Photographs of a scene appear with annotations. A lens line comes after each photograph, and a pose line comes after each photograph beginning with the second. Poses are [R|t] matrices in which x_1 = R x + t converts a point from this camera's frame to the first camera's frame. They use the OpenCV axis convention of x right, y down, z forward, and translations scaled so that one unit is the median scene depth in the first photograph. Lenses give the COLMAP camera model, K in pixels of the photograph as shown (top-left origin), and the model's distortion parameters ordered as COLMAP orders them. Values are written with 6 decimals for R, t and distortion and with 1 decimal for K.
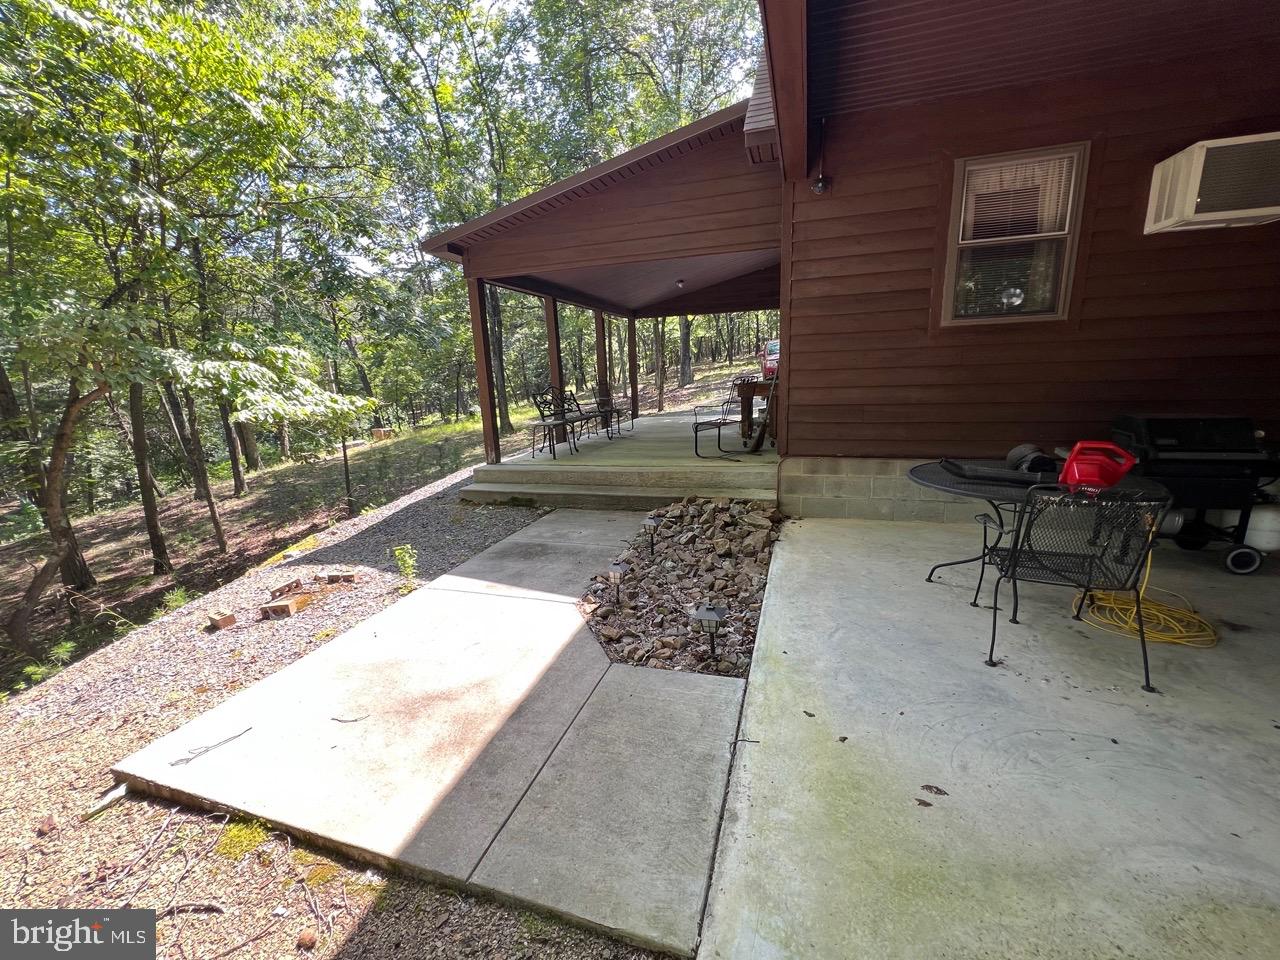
lens RADIAL K [[514.1, 0, 640.0], [0, 514.1, 480.0], [0, 0, 1]] dist [-0.002203, 0.000317]
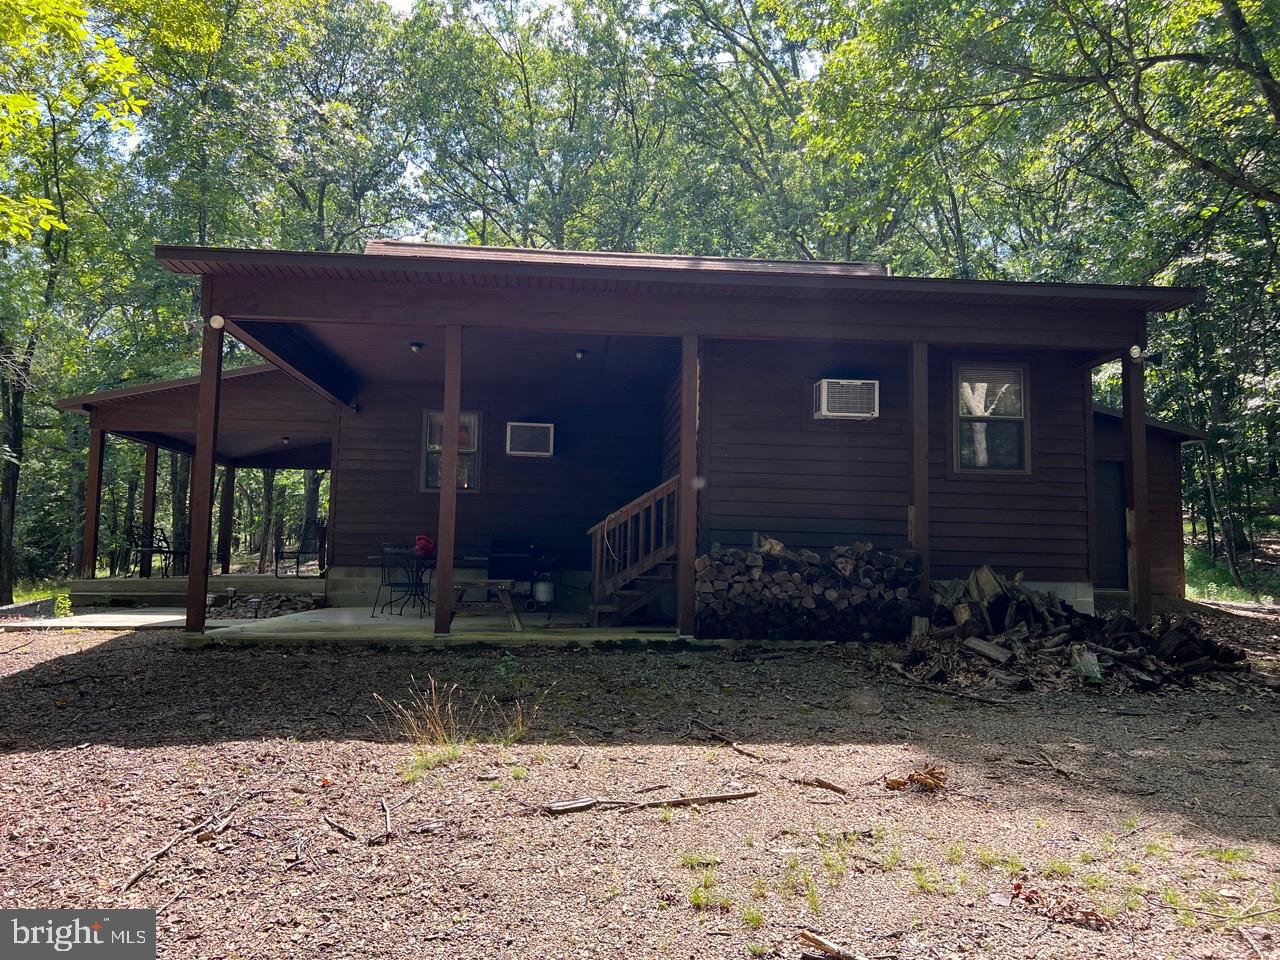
lens RADIAL K [[948.9, 0, 640.0], [0, 948.9, 480.0], [0, 0, 1]] dist [0.080873, -0.001495]
pose [[0.922188, 0.091074, 0.375864, 0.039348], [0.025733, 0.955272, -0.294606, 0.624570], [-0.385884, 0.281354, 0.878598, -2.111337]]
